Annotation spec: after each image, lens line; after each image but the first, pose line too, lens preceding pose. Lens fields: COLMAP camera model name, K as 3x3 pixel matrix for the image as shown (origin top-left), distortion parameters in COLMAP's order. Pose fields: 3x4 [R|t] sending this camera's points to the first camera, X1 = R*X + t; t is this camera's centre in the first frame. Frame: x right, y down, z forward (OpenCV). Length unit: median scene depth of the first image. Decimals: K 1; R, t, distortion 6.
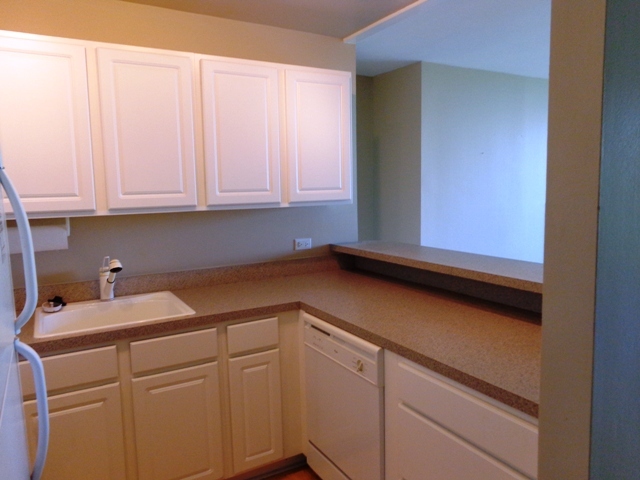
lens RADIAL K [[490.7, 0, 321.9], [0, 490.7, 236.1], [0, 0, 1]] dist [0.001951, -0.003432]
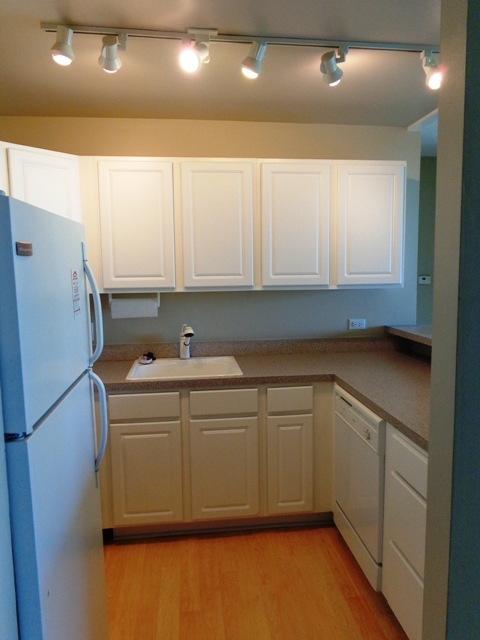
lens RADIAL K [[490.7, 0, 240.0], [0, 490.7, 320.0], [0, 0, 1]] dist [0.001951, -0.003432]
pose [[0.911985, 0.050611, -0.407090, 0.210367], [-0.048629, 0.998701, 0.015222, 0.003937], [0.407332, 0.005914, 0.913261, -0.104326]]
